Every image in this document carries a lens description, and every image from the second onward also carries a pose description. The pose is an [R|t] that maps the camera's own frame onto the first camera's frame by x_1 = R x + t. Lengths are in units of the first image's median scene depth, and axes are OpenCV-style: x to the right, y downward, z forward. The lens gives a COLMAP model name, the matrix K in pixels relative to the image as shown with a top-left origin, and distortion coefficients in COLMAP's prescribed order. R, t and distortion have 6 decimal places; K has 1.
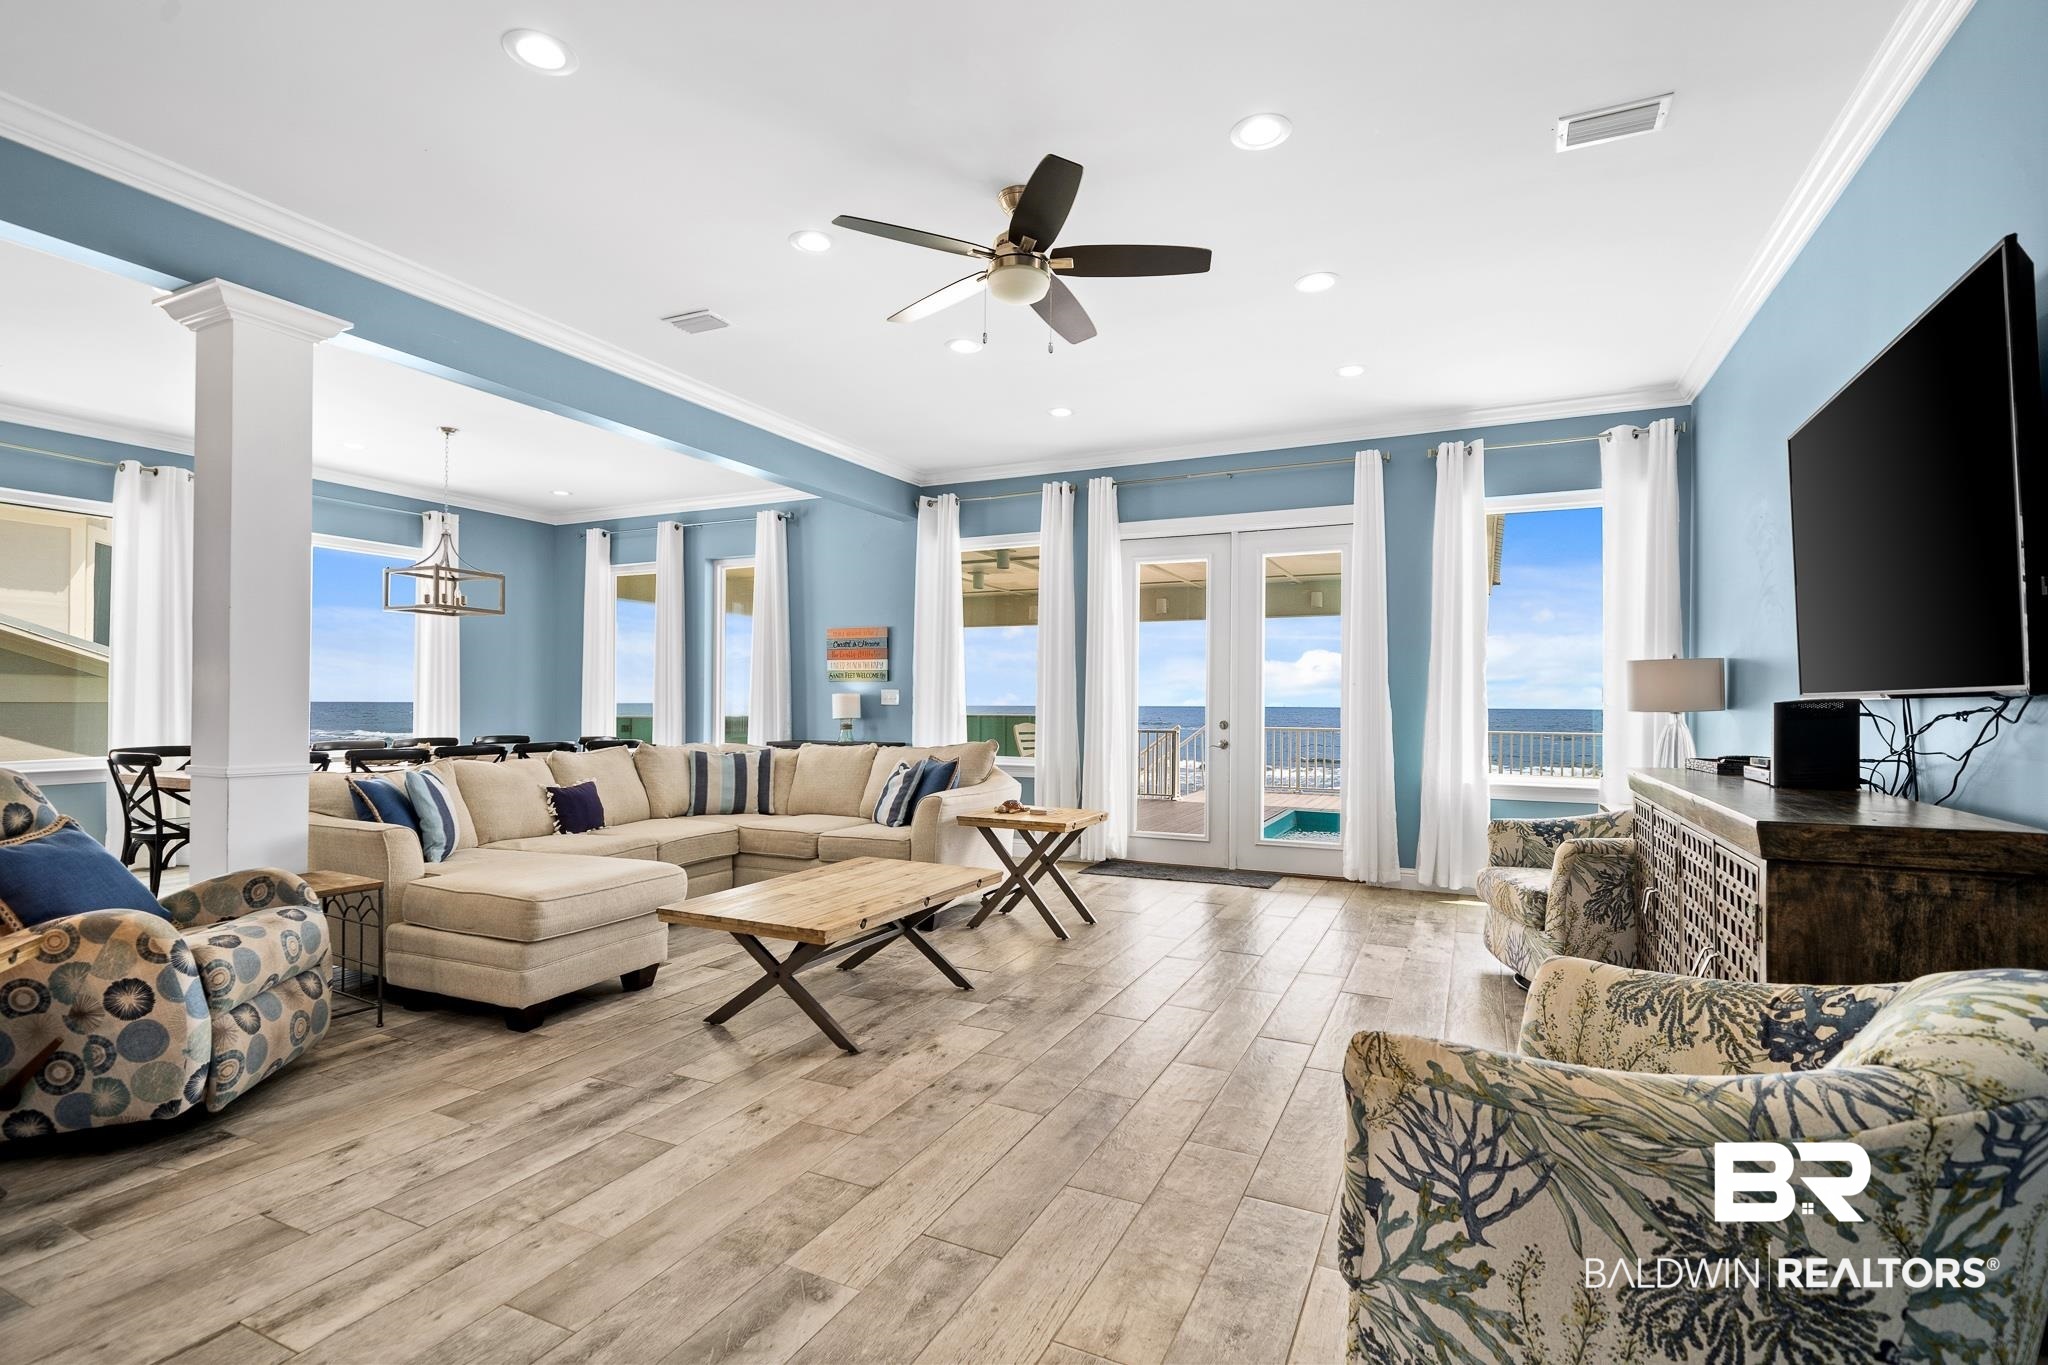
lens RADIAL K [[963.0, 0, 1053.1], [0, 963.0, 696.0], [0, 0, 1]] dist [-0.003325, 0.002959]
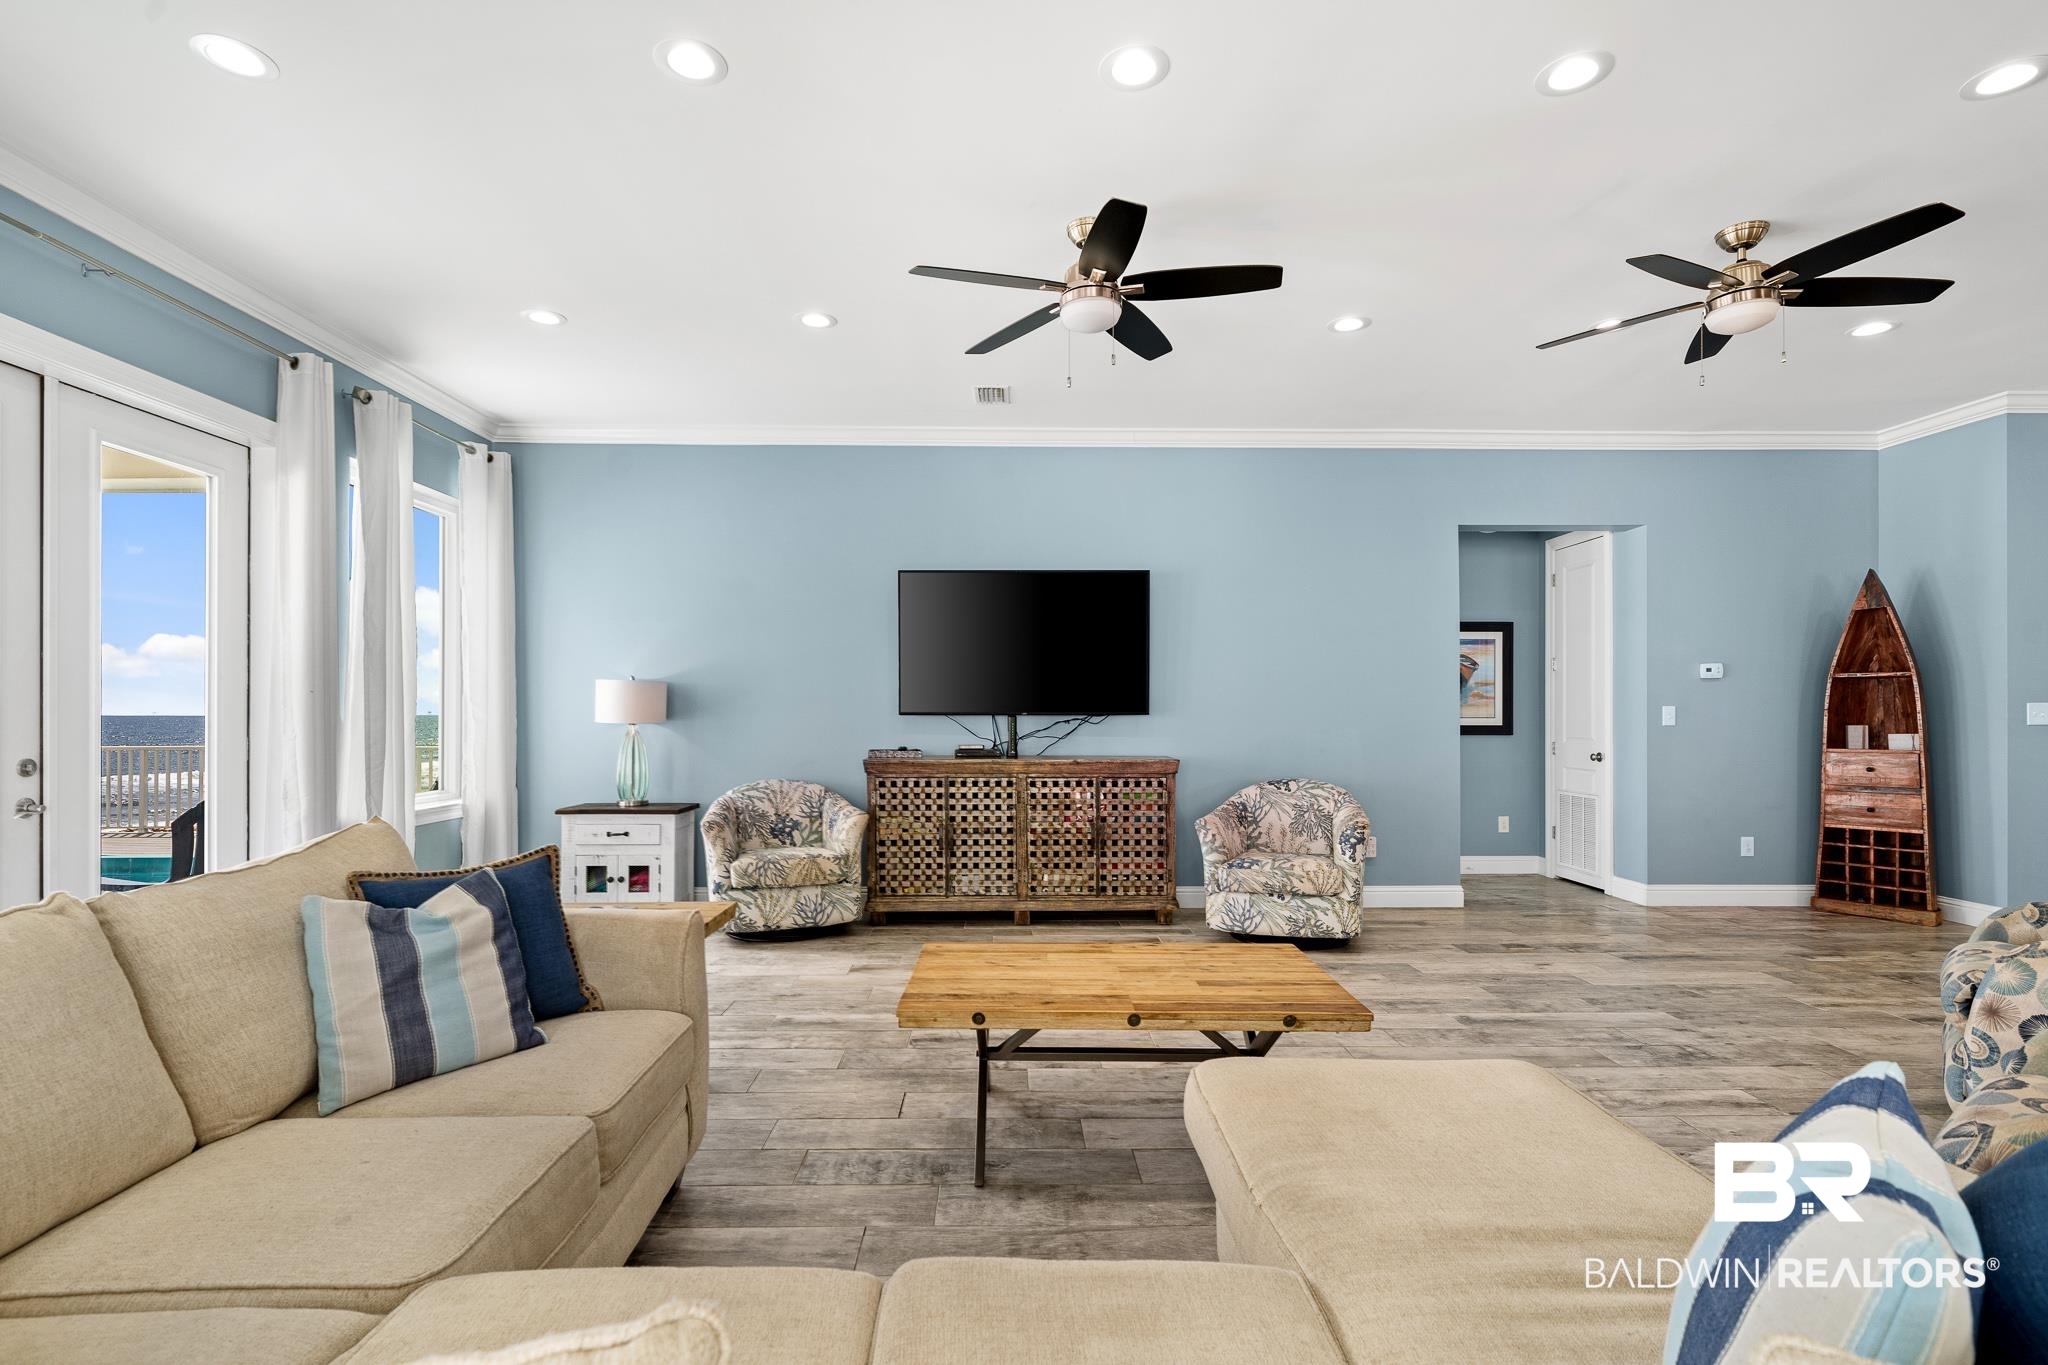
lens RADIAL K [[963.0, 0, 1007.5], [0, 963.0, 717.8], [0, 0, 1]] dist [-0.003325, 0.002959]
pose [[-0.418221, -0.006206, 0.908324, -0.881819], [-0.007741, 0.999965, 0.003268, -0.000040], [-0.908312, -0.005664, -0.418255, 1.438300]]
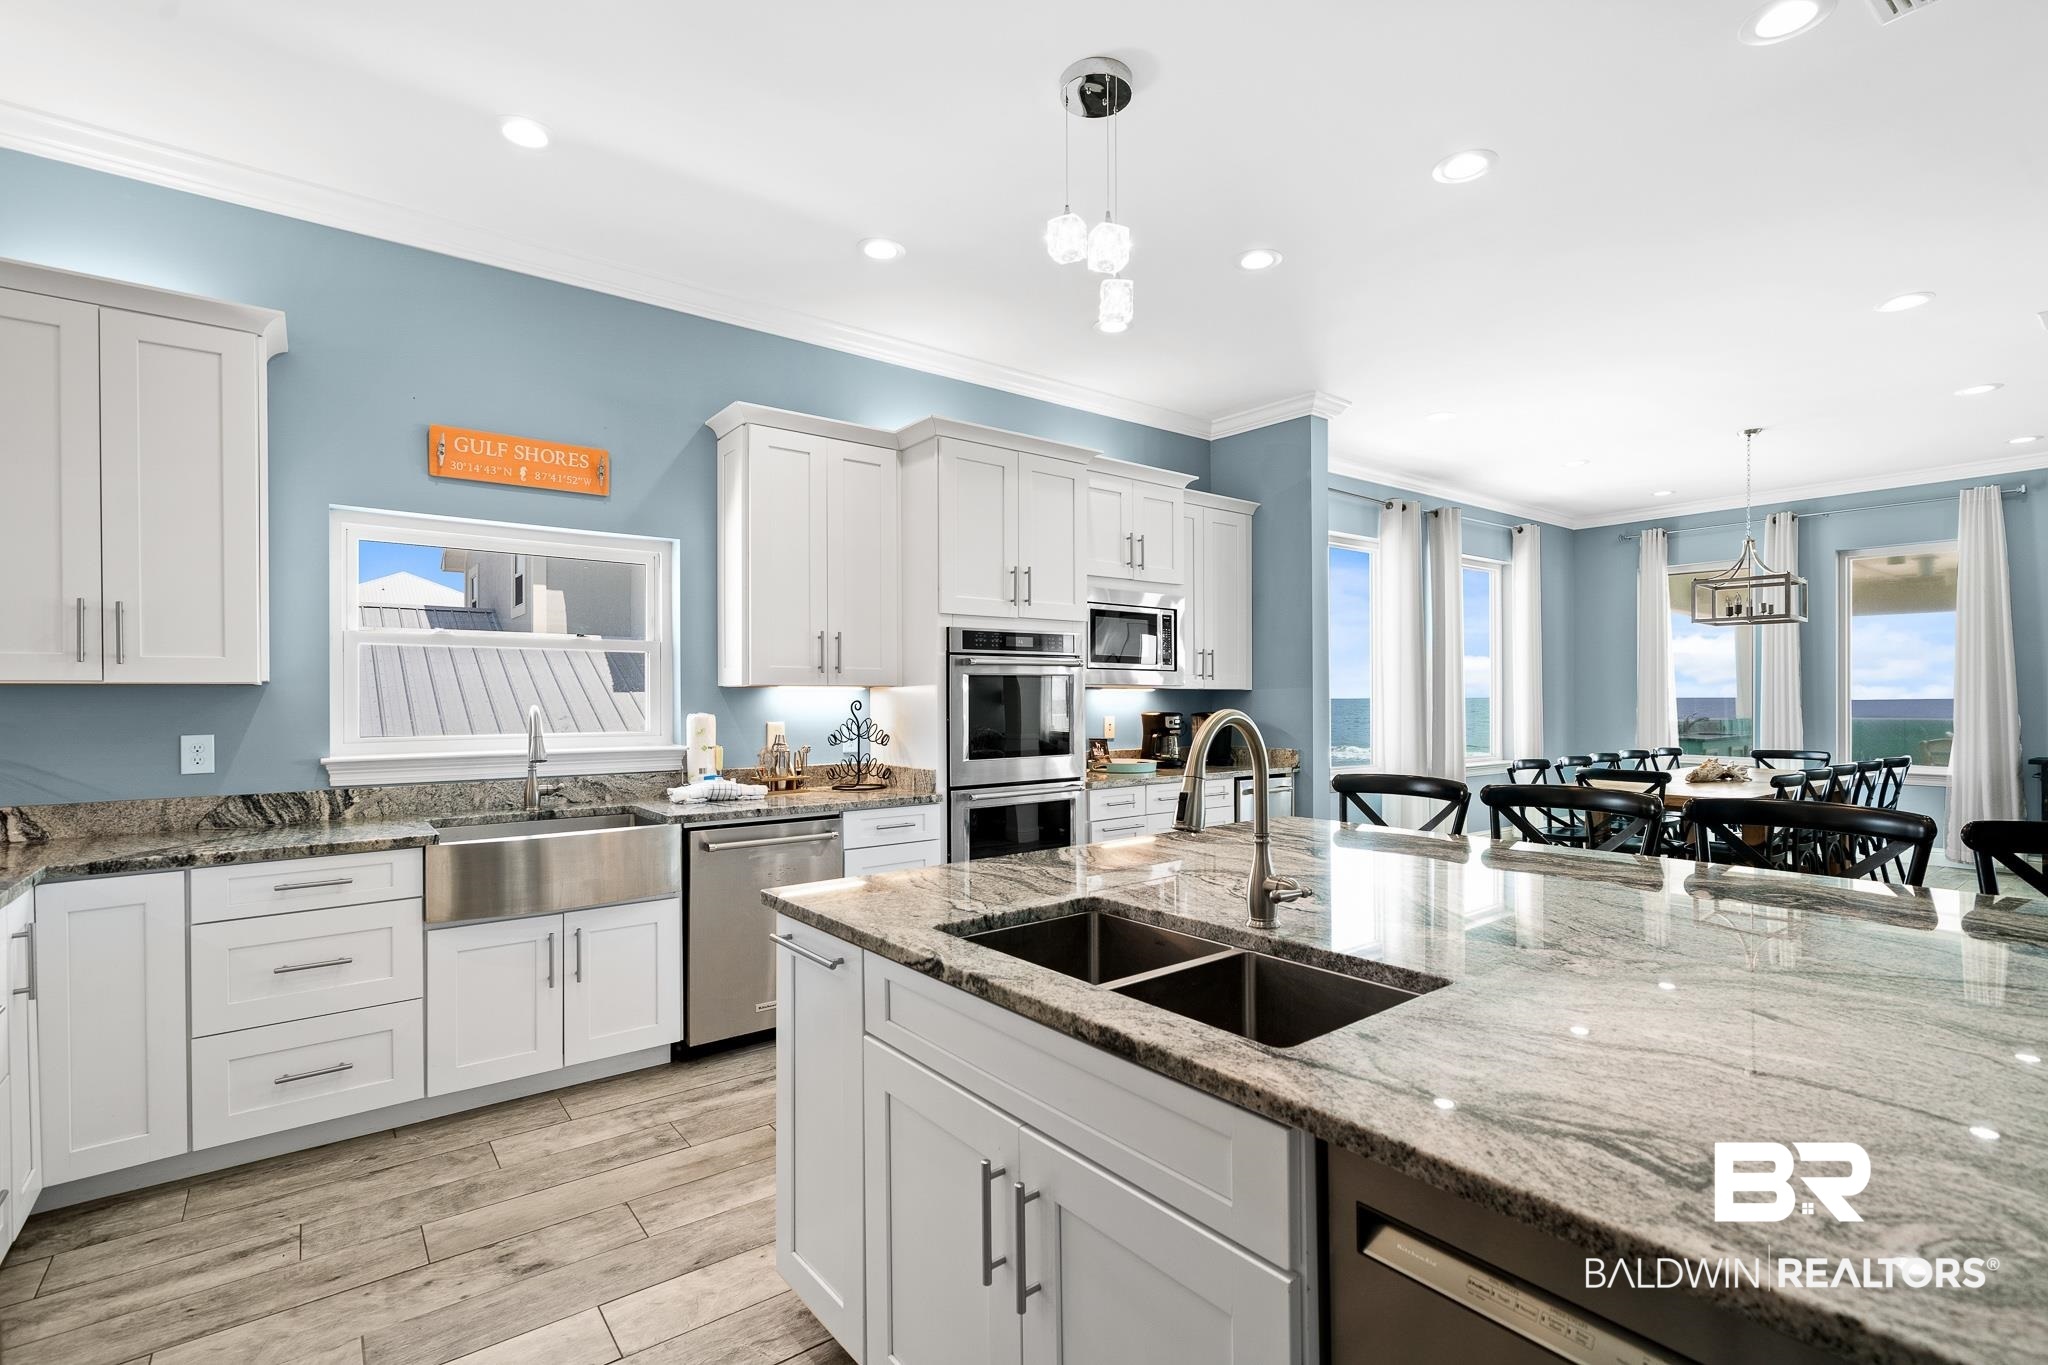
lens RADIAL K [[936.0, 0, 1019.0], [0, 936.0, 693.7], [0, 0, 1]] dist [0.003856, -0.001416]
pose [[0.886762, -0.005831, -0.462190, -1.519870], [0.008849, 0.999951, 0.004363, -0.046469], [0.462142, -0.007959, 0.886770, -0.307498]]
